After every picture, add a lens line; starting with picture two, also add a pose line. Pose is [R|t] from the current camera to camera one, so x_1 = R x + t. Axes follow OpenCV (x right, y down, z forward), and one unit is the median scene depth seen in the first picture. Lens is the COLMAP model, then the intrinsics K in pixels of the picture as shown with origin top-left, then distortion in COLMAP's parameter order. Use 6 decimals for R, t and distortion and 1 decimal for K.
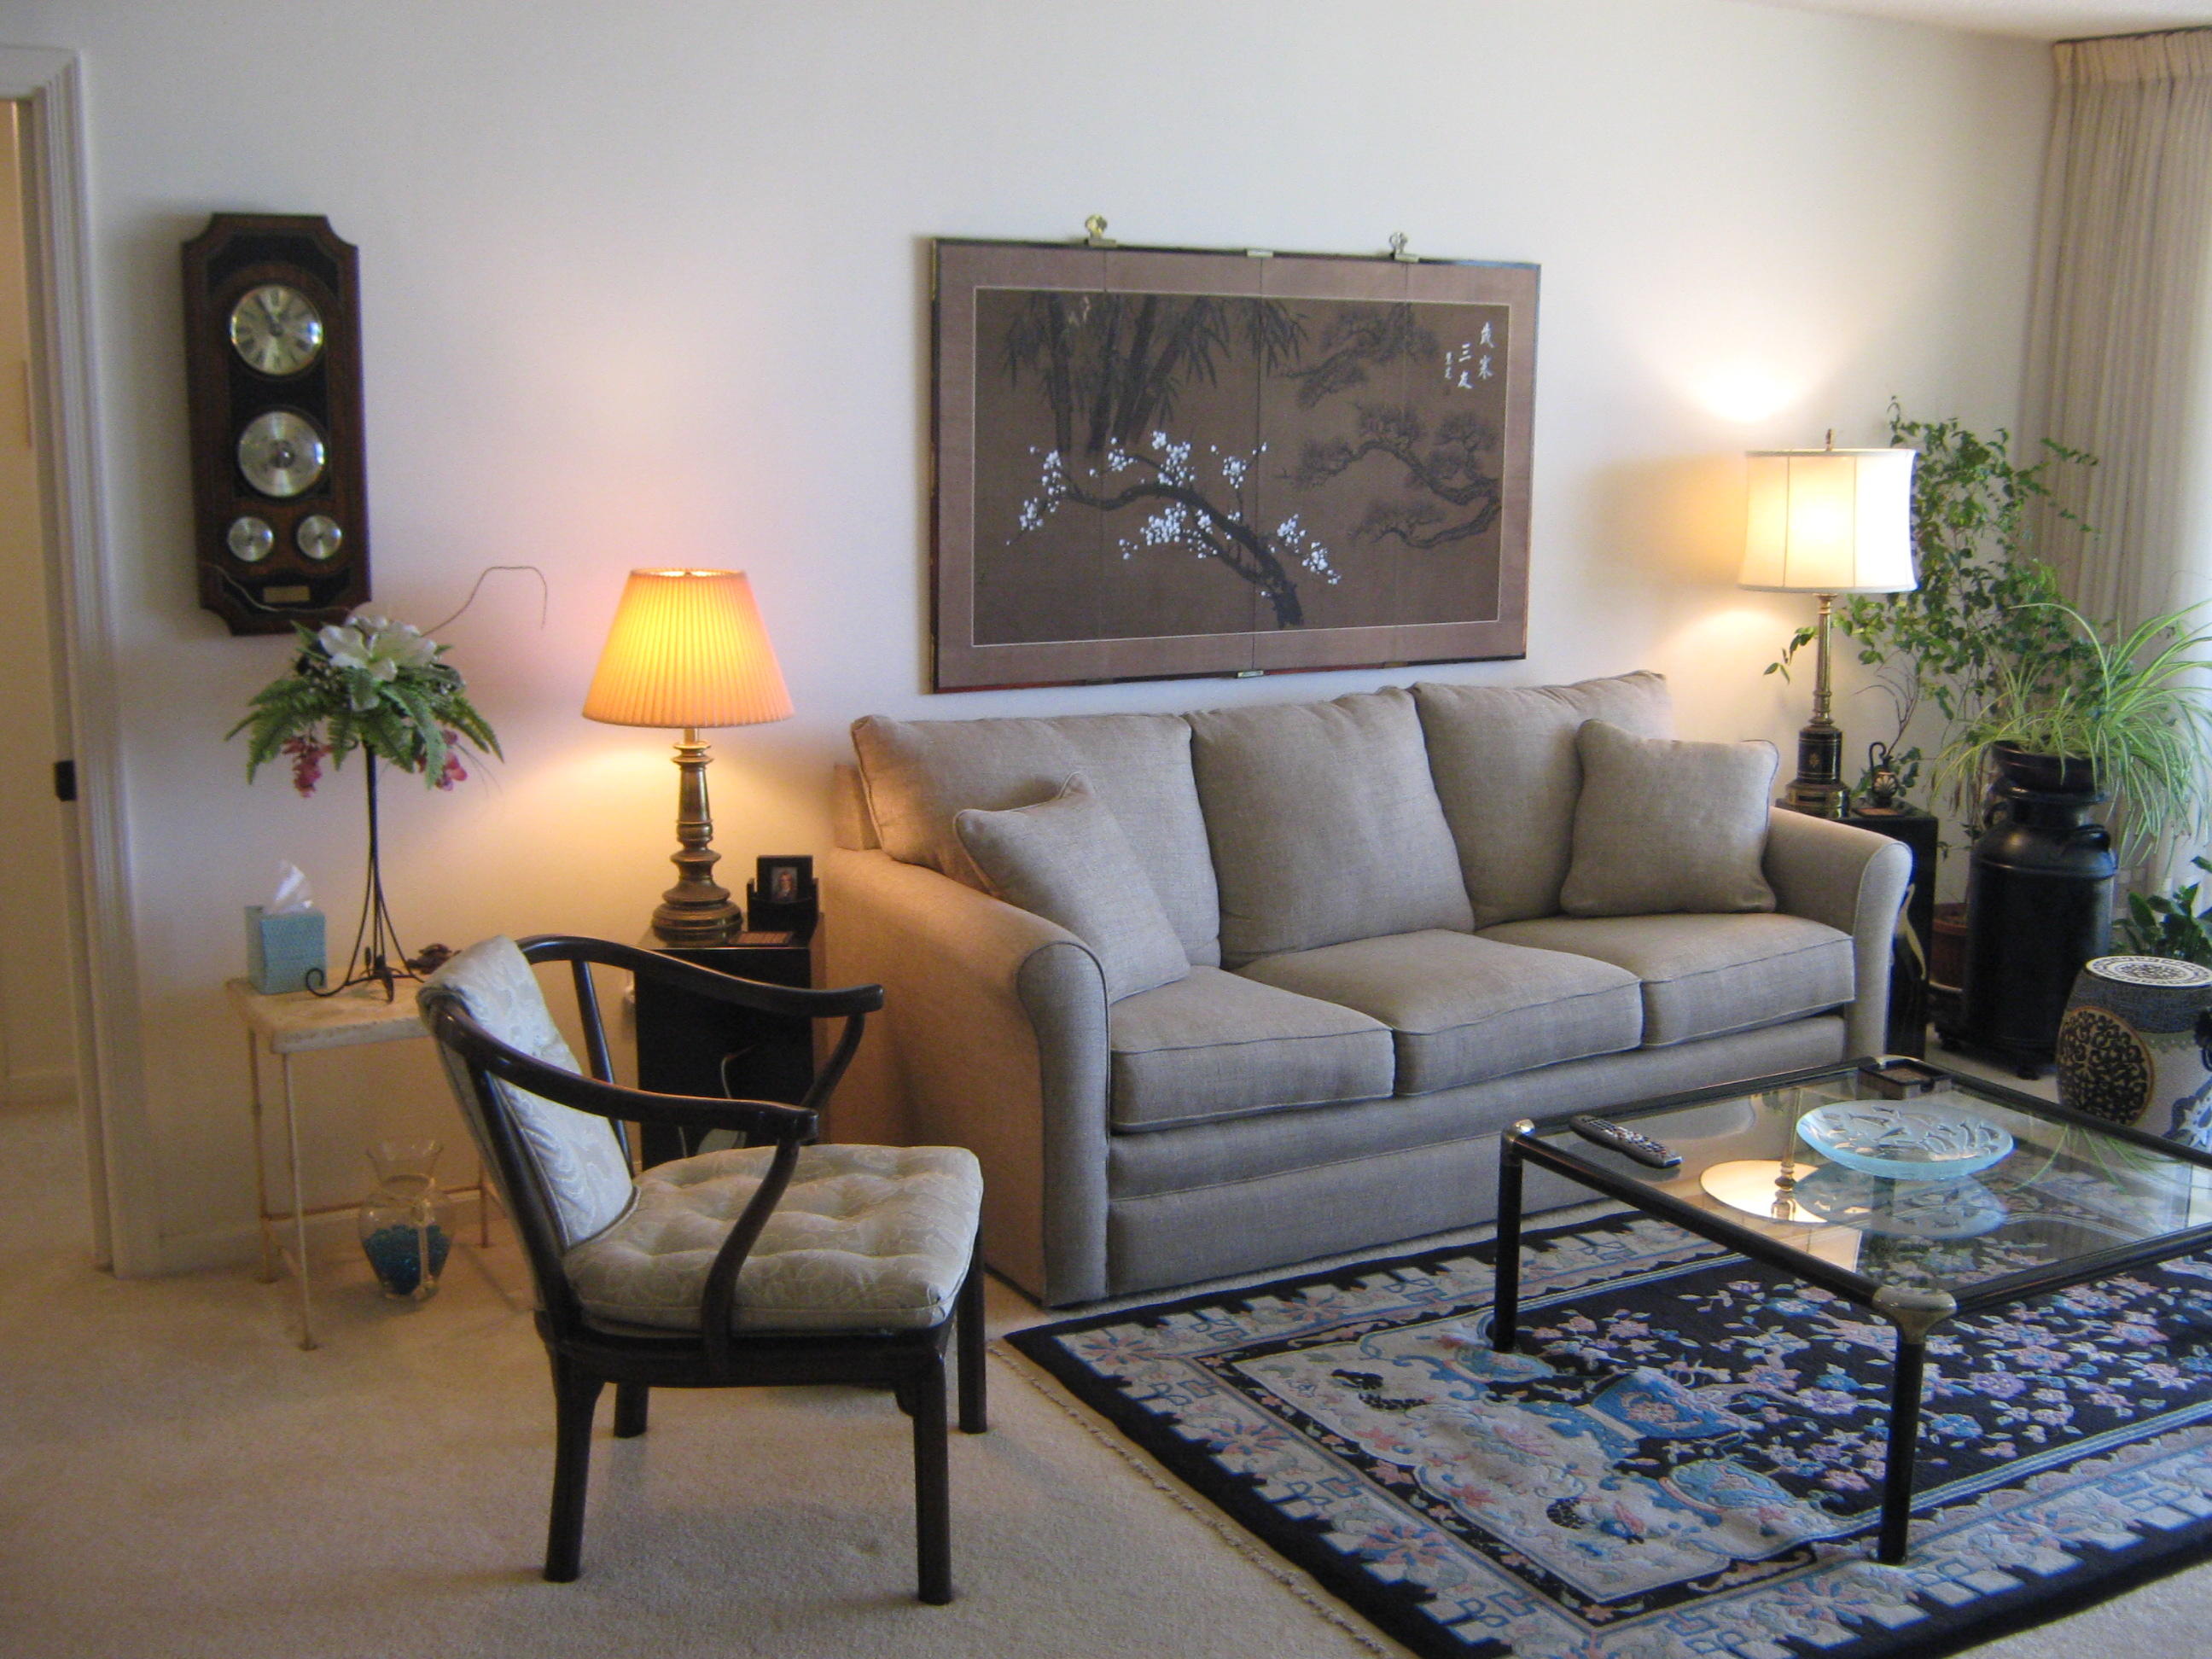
lens RADIAL K [[2549.2, 0, 1106.0], [0, 2549.2, 829.5], [0, 0, 1]] dist [-0.095947, 0.086413]
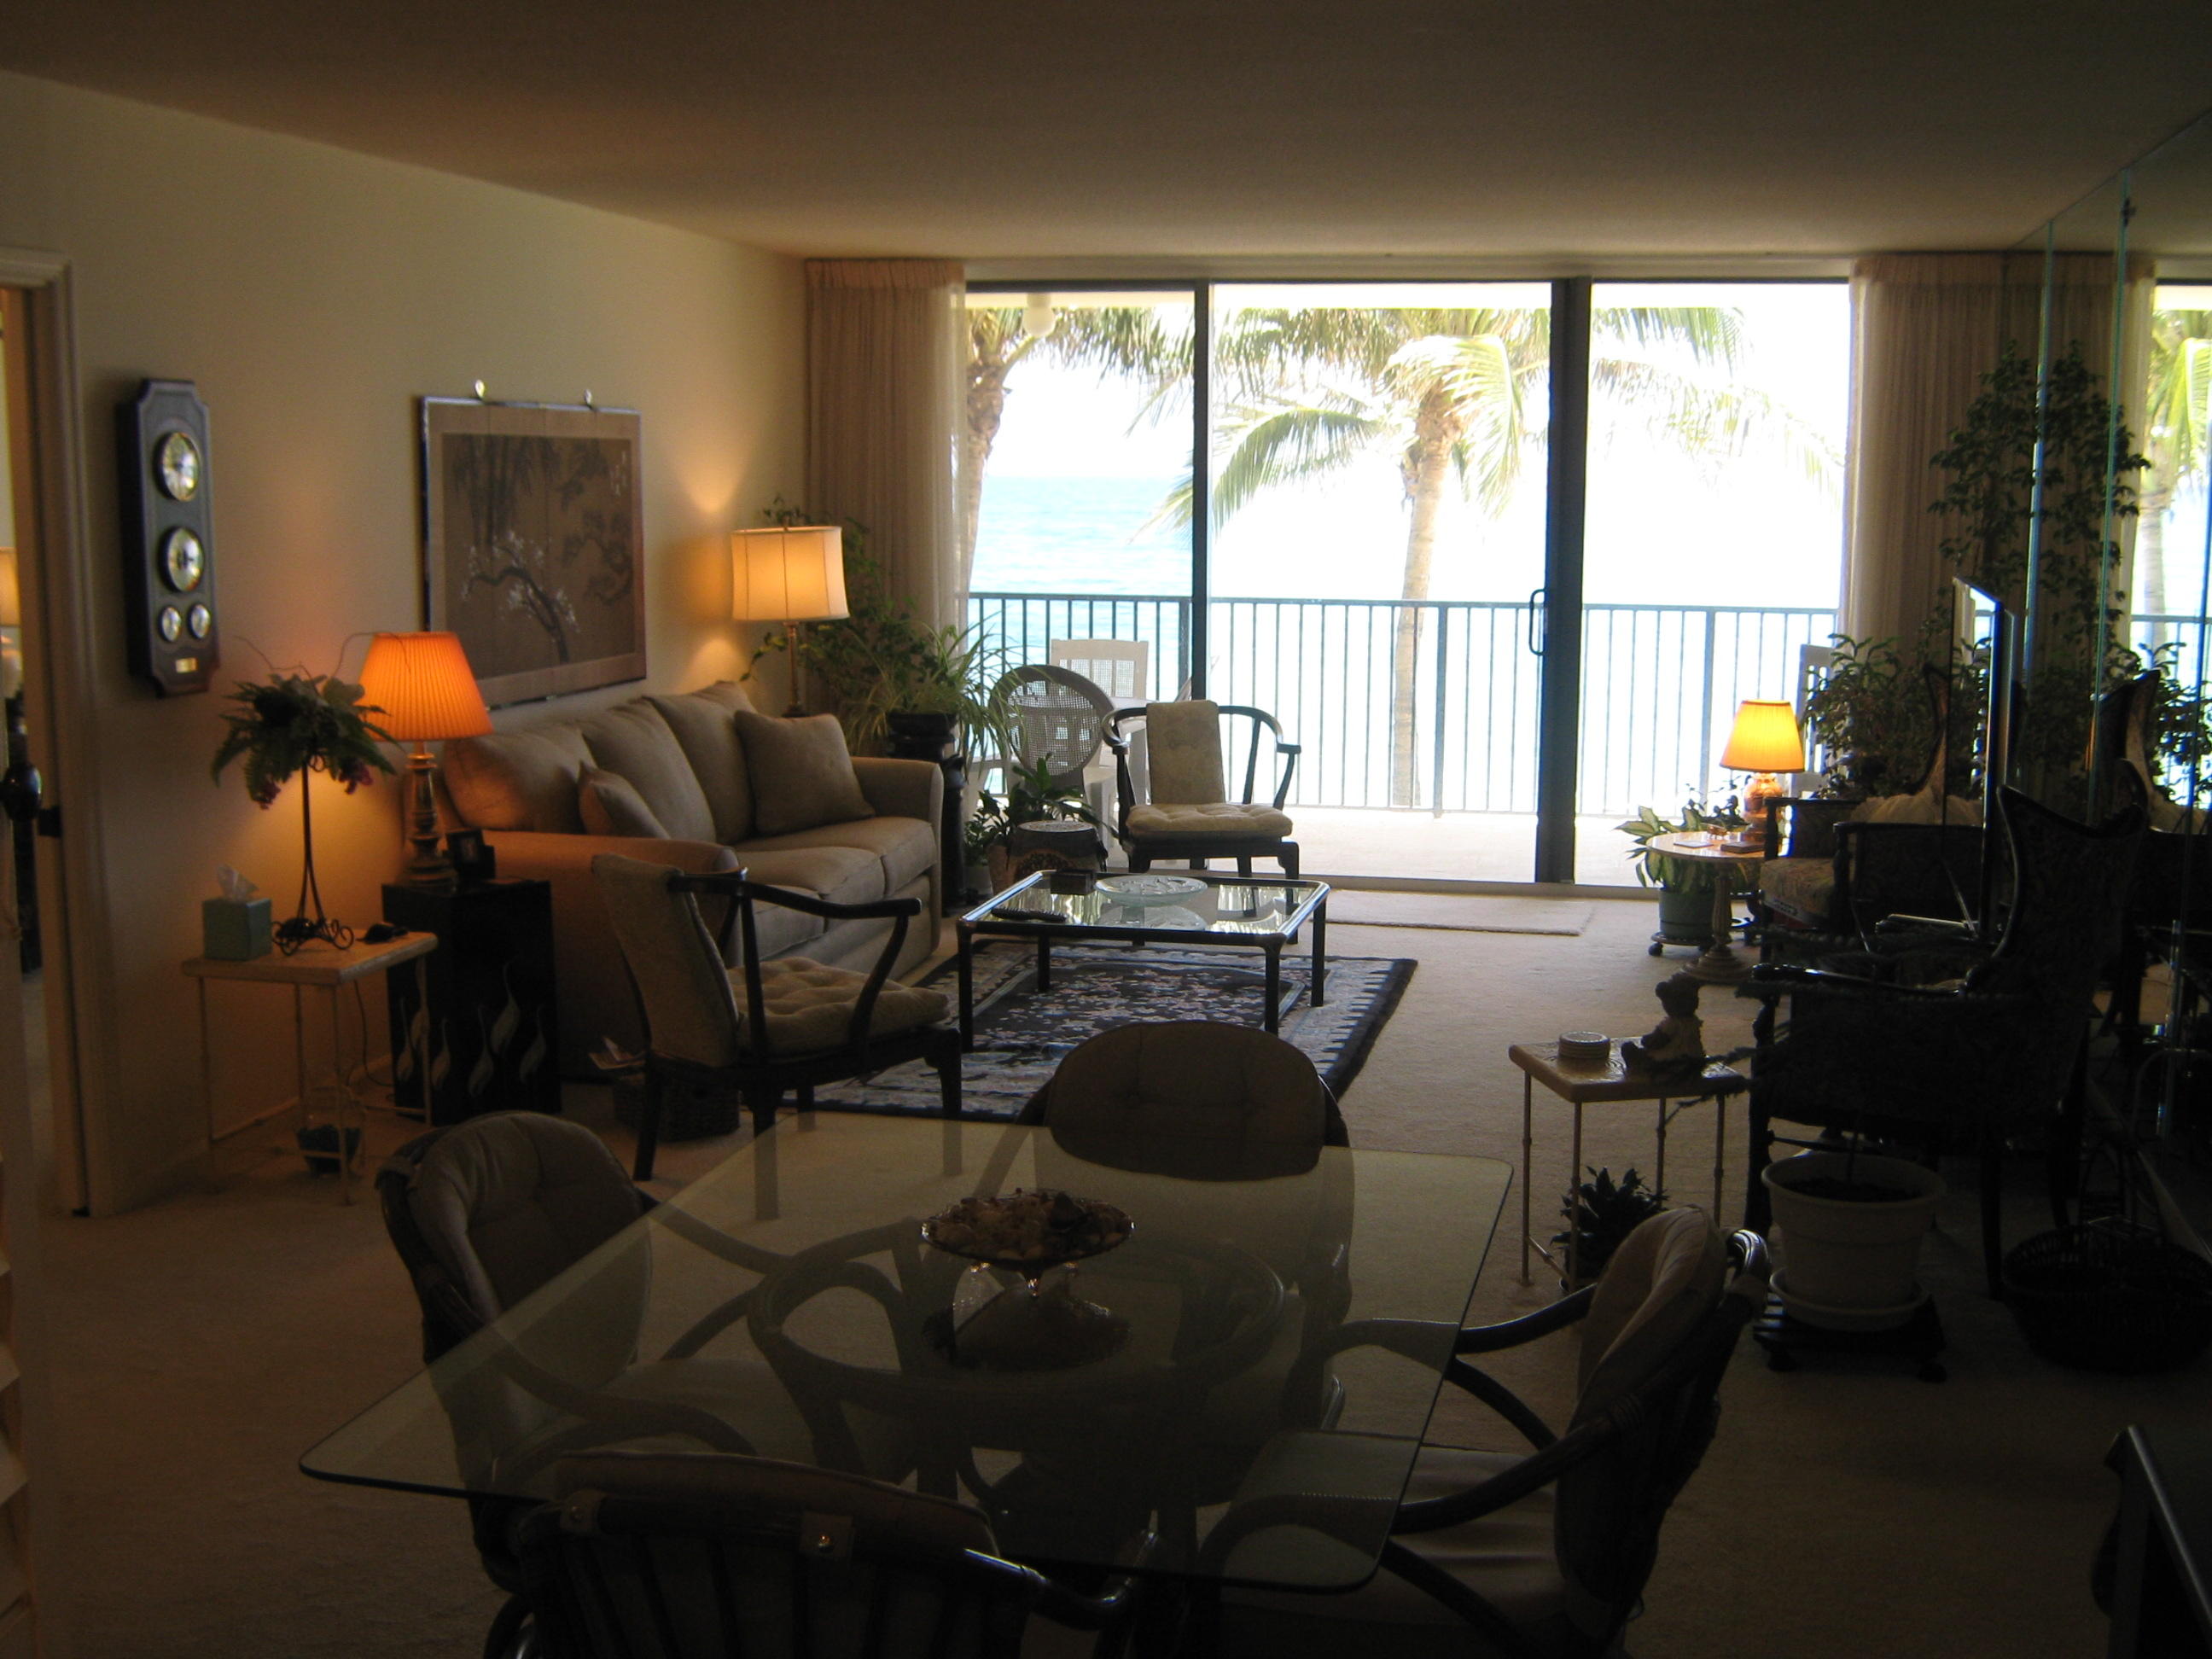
lens RADIAL K [[2502.8, 0, 1106.0], [0, 2502.8, 829.5], [0, 0, 1]] dist [-0.022410, -0.022477]
pose [[0.688979, -0.112723, 0.715962, -0.768614], [0.136404, 0.990346, 0.024661, 0.021128], [-0.711830, 0.080669, 0.697703, -0.203850]]
